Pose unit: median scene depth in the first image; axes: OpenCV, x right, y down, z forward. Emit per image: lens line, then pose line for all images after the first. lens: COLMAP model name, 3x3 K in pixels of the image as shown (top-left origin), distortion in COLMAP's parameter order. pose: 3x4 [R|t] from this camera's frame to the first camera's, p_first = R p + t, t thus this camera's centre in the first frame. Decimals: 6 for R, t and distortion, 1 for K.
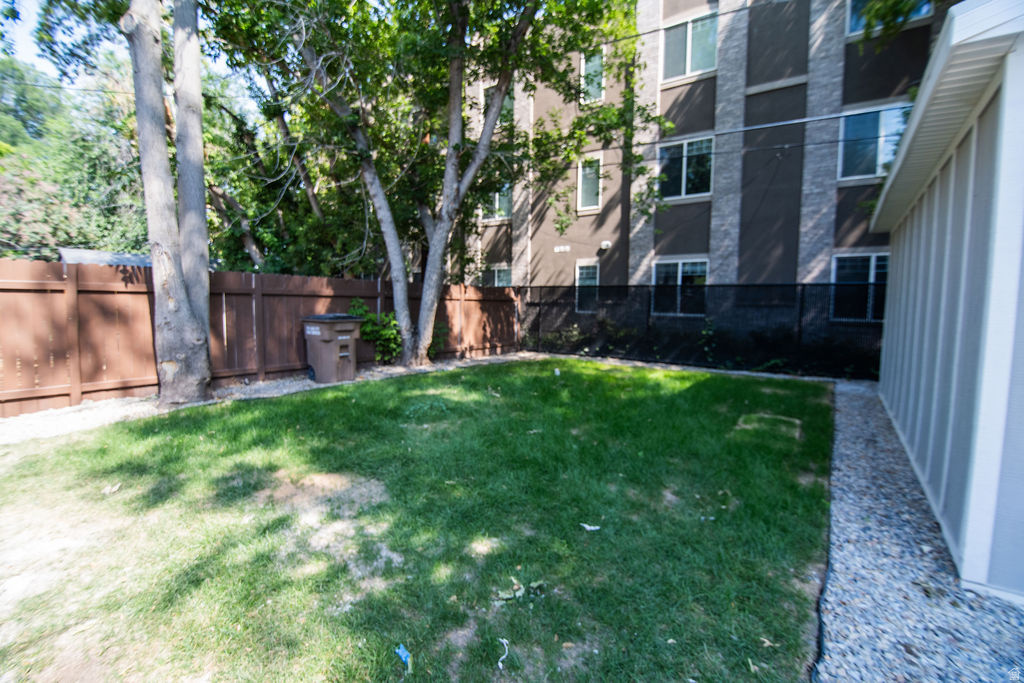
lens RADIAL K [[453.8, 0, 514.8], [0, 453.8, 334.6], [0, 0, 1]] dist [-0.010382, -0.006628]
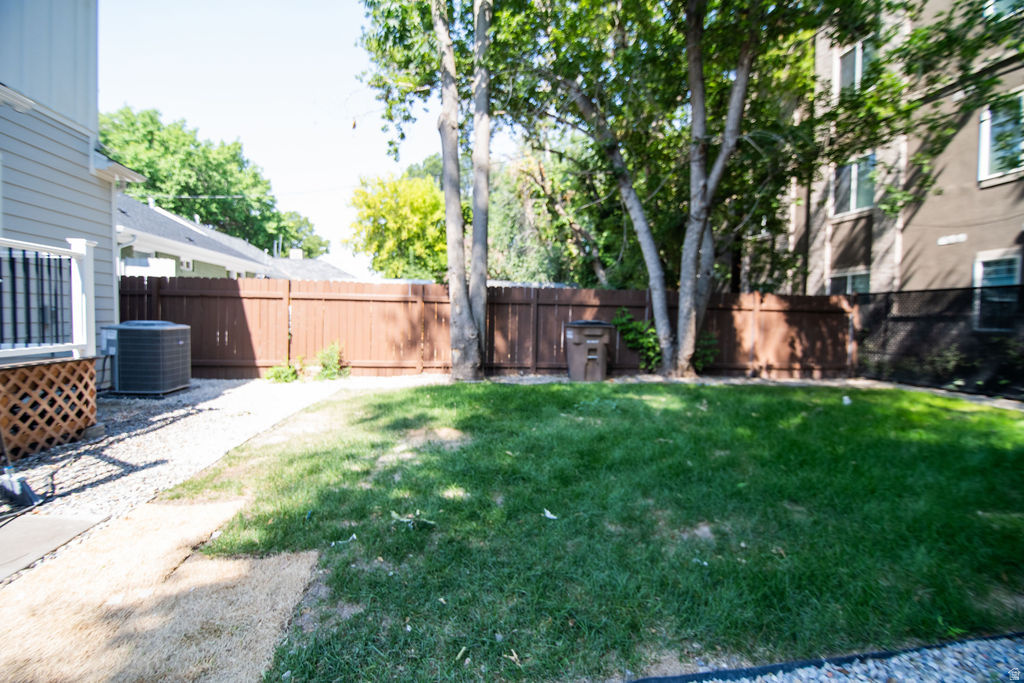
lens RADIAL K [[453.8, 0, 511.1], [0, 453.8, 342.4], [0, 0, 1]] dist [-0.010382, -0.006628]
pose [[0.688261, 0.035234, -0.724607, 0.196851], [-0.058251, 0.998279, -0.006787, 0.018600], [0.723121, 0.046880, 0.689129, 0.066563]]
